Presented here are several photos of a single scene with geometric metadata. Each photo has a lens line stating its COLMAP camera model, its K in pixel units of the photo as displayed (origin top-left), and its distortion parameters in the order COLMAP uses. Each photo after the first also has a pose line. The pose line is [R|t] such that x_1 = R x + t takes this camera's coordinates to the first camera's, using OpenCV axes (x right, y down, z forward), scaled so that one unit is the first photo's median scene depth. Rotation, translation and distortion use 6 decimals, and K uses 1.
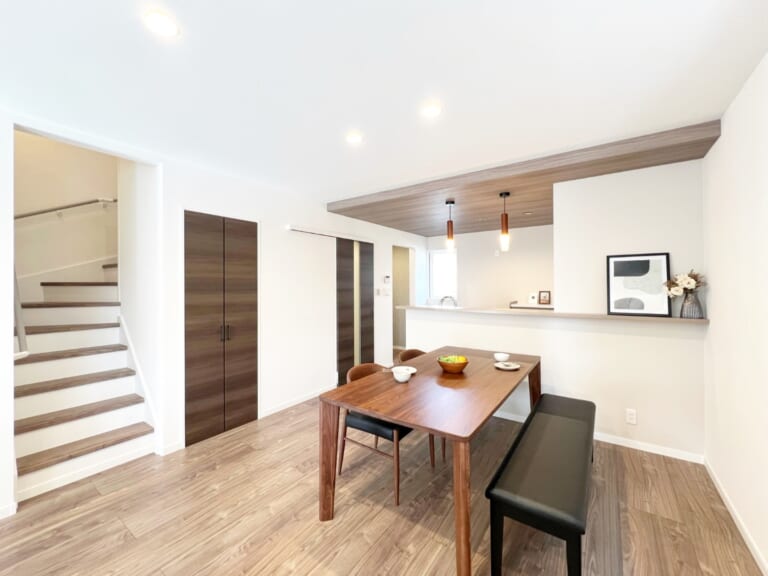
lens RADIAL K [[310.6, 0, 385.2], [0, 310.6, 291.2], [0, 0, 1]] dist [-0.004073, 0.000198]
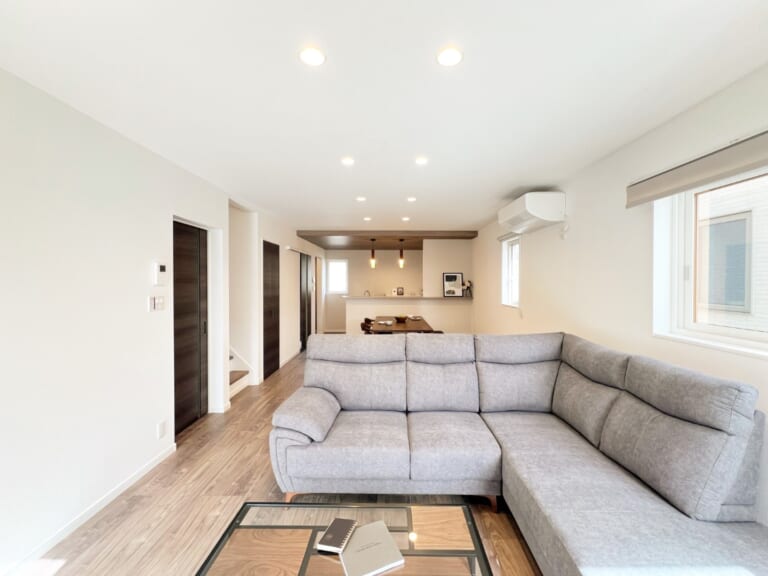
lens RADIAL K [[310.6, 0, 384.5], [0, 310.6, 285.7], [0, 0, 1]] dist [-0.004073, 0.000198]
pose [[0.827947, 0.001479, 0.560804, -1.040217], [0.003459, 0.999964, -0.007744, 0.003455], [-0.560796, 0.008351, 0.827912, -0.760781]]
